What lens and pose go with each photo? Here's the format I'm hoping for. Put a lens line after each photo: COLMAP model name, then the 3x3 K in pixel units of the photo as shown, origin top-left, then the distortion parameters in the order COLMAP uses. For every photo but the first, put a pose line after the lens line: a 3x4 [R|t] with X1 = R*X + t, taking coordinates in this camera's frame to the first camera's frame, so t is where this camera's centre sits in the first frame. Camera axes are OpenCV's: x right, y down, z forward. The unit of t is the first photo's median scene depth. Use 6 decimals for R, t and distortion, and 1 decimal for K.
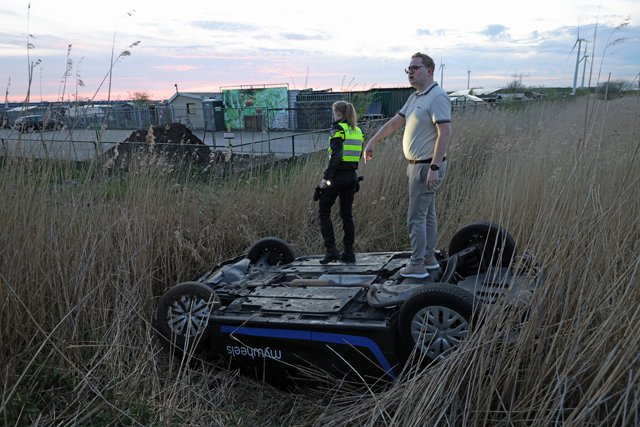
lens RADIAL K [[443.8, 0, 320.8], [0, 443.8, 210.8], [0, 0, 1]] dist [0.007322, 0.010170]
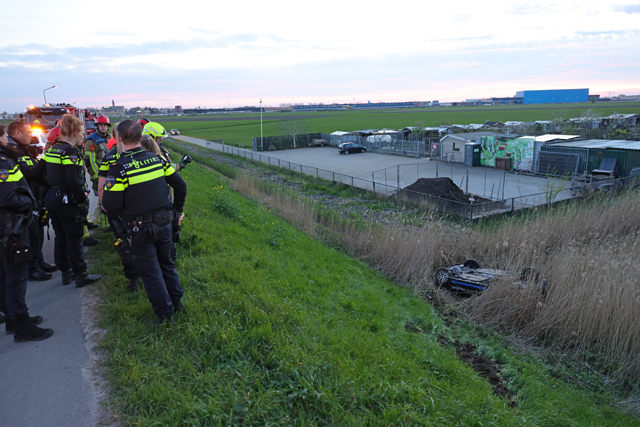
lens RADIAL K [[443.8, 0, 319.1], [0, 443.8, 211.7], [0, 0, 1]] dist [0.007322, 0.010170]
pose [[0.839705, 0.132937, -0.526520, 0.668002], [-0.130199, 0.990578, 0.042459, -0.299701], [0.527204, 0.032899, 0.849102, -2.525119]]
